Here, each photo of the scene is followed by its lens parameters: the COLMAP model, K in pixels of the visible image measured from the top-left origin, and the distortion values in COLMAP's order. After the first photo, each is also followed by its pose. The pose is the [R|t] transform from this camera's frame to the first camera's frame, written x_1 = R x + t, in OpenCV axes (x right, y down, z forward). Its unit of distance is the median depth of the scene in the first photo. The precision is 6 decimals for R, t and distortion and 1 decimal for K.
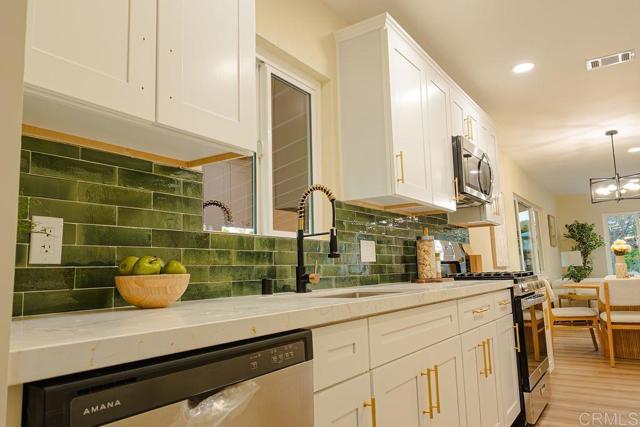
lens RADIAL K [[463.0, 0, 320.0], [0, 463.0, 213.5], [0, 0, 1]] dist [0.043106, -0.000288]
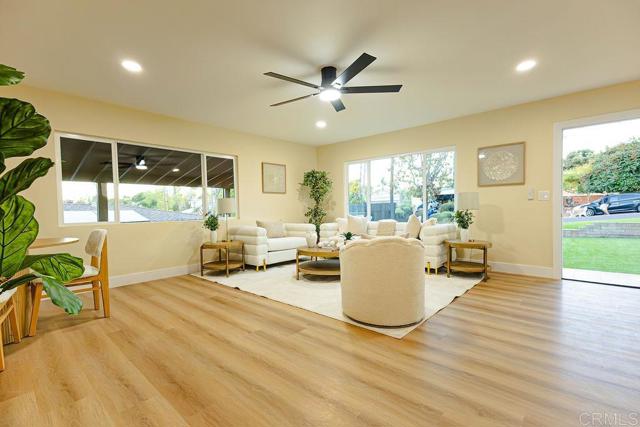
lens RADIAL K [[292.2, 0, 318.9], [0, 292.2, 216.3], [0, 0, 1]] dist [0.027733, -0.008531]
pose [[0.988469, 0.017967, -0.150355, 1.596950], [0.004878, 0.988641, 0.150214, 0.053296], [0.151346, -0.149216, 0.977153, 0.829563]]
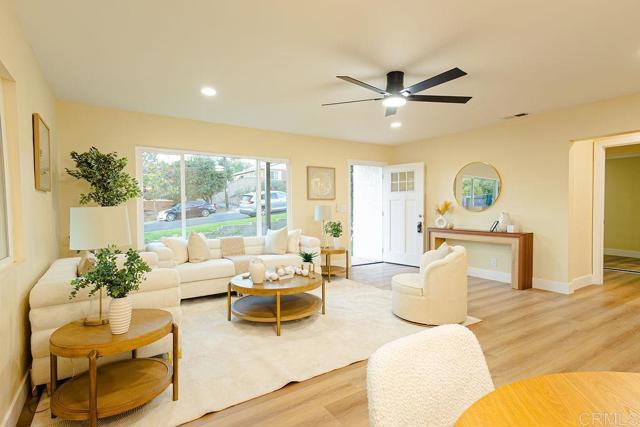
lens RADIAL K [[327.8, 0, 320.0], [0, 327.8, 213.5], [0, 0, 1]] dist [0.031171, -0.000352]
pose [[0.399684, 0.007558, 0.916622, 0.715048], [-0.116000, 0.992344, 0.042399, 0.108397], [-0.909284, -0.123274, 0.397501, 1.442872]]
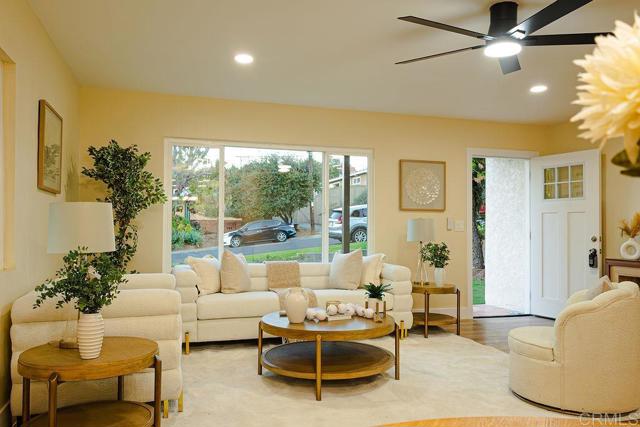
lens RADIAL K [[500.8, 0, 318.7], [0, 500.8, 215.4], [0, 0, 1]] dist [0.008404, 0.004478]
pose [[0.634491, 0.057572, 0.770783, 0.750929], [-0.118064, 0.992739, 0.023037, 0.124248], [-0.763860, -0.105618, 0.636681, 1.325702]]
